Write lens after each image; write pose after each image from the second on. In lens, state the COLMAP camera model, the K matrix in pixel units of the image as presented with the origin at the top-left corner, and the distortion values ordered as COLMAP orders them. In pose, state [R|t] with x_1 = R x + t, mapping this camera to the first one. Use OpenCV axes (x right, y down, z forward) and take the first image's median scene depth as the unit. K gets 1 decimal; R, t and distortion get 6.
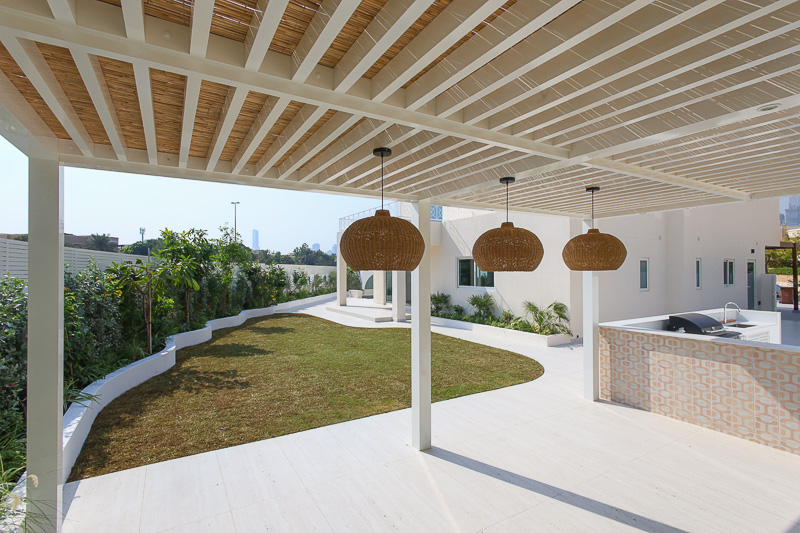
lens RADIAL K [[373.6, 0, 398.0], [0, 373.6, 269.1], [0, 0, 1]] dist [0.002160, 0.001354]
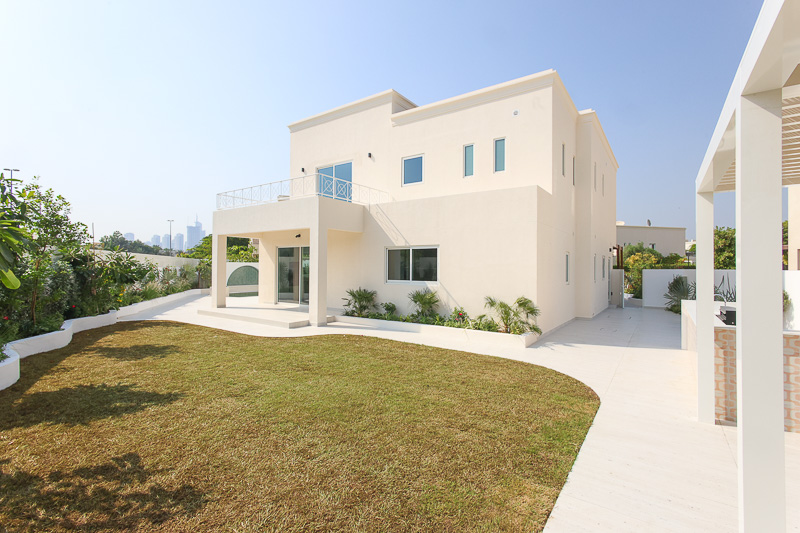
lens RADIAL K [[373.6, 0, 400.9], [0, 373.6, 266.2], [0, 0, 1]] dist [0.002160, 0.001354]
pose [[0.920341, 0.010751, 0.390968, -0.162423], [-0.012006, 0.999928, 0.000766, 0.012446], [-0.390932, -0.005399, 0.920404, 0.223491]]
